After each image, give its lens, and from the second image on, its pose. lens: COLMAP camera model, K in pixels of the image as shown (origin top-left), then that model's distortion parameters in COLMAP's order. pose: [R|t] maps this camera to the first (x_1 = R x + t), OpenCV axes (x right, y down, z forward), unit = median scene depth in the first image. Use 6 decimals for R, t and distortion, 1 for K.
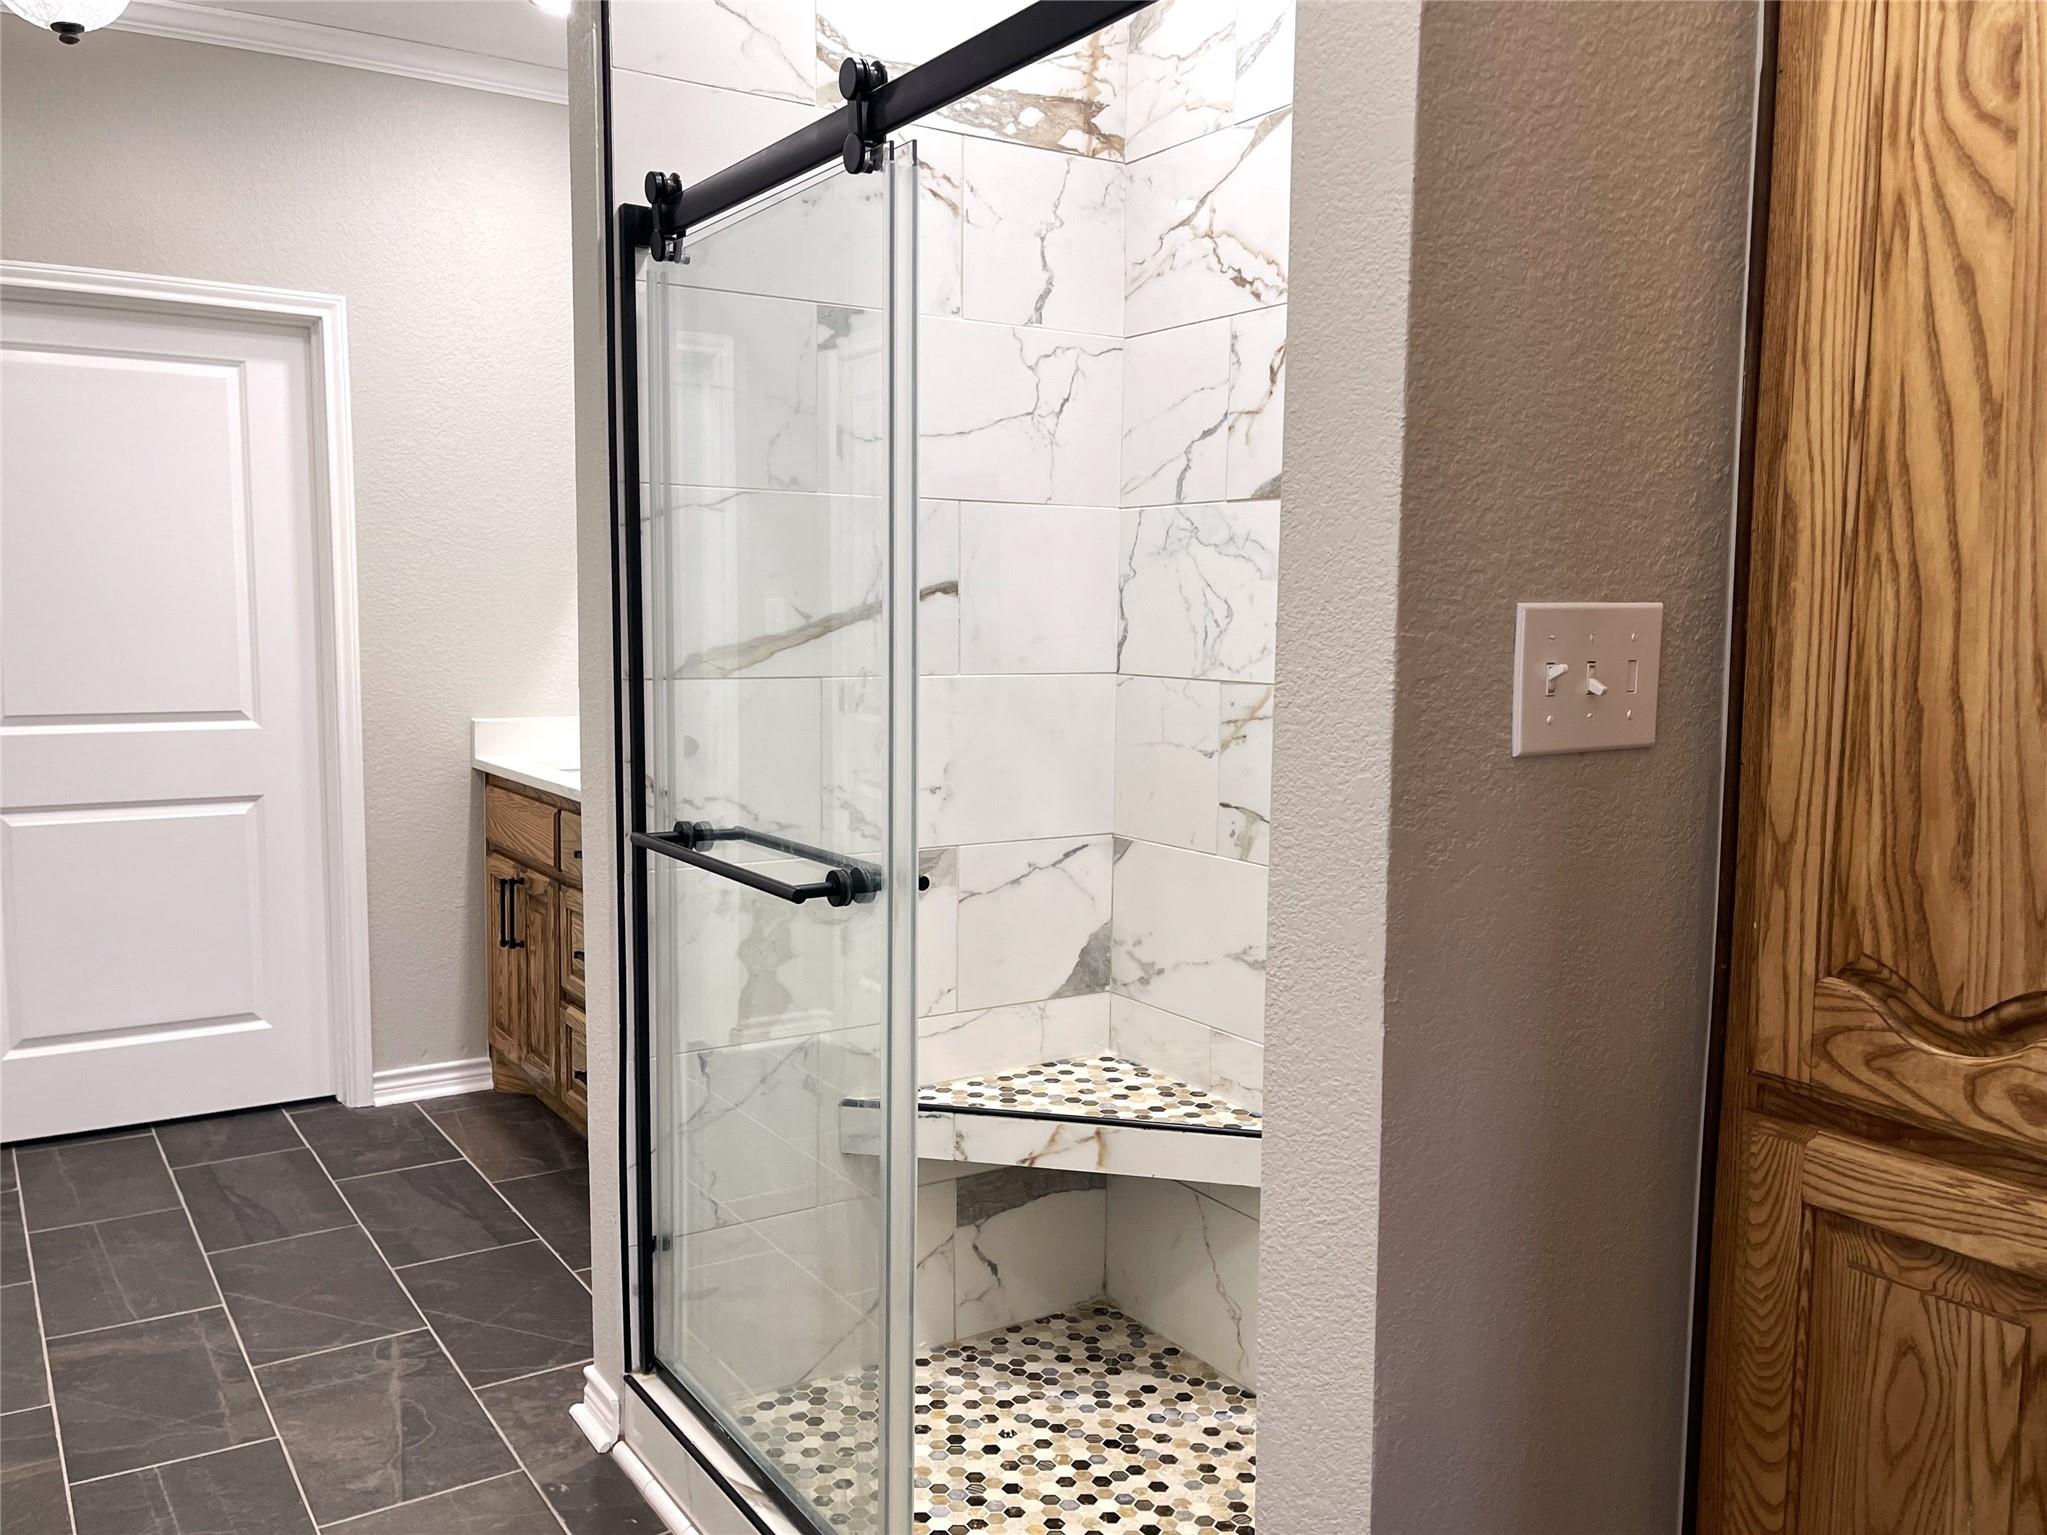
lens RADIAL K [[1553.5, 0, 1000.7], [0, 1553.5, 771.6], [0, 0, 1]] dist [0.080625, -0.104955]
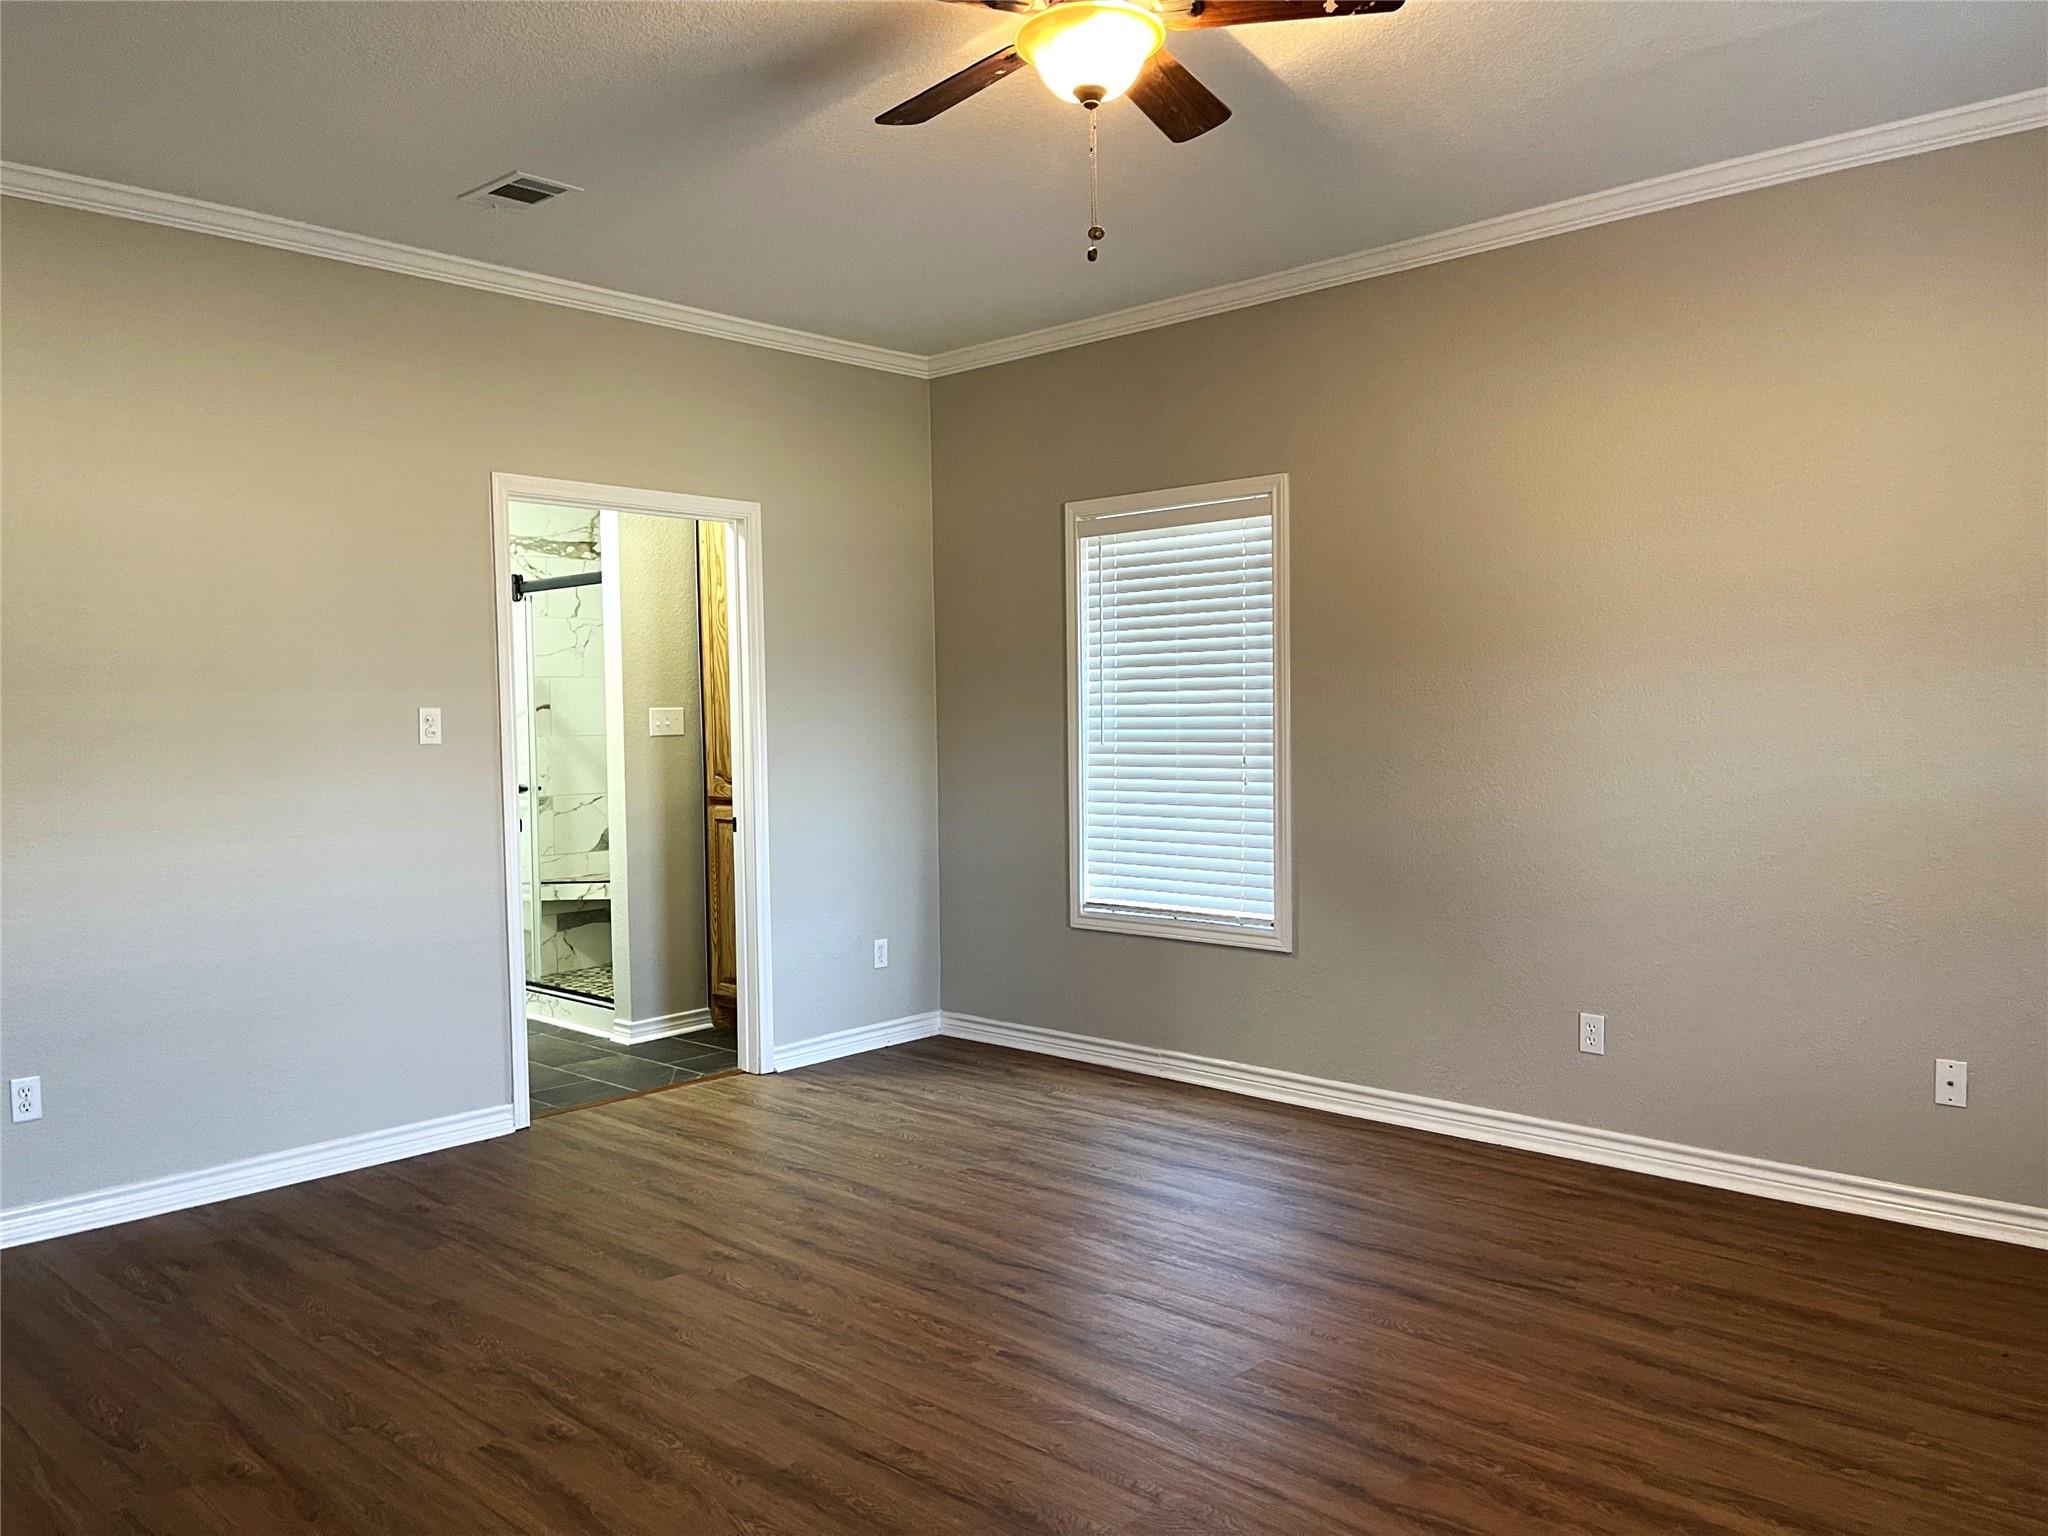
lens RADIAL K [[1554.3, 0, 1001.2], [0, 1554.3, 772.1], [0, 0, 1]] dist [0.080625, -0.104955]
pose [[0.971644, -0.033492, 0.234066, 0.103490], [0.049727, 0.996723, -0.063806, 0.232222], [-0.231162, 0.073636, 0.970125, -2.021643]]
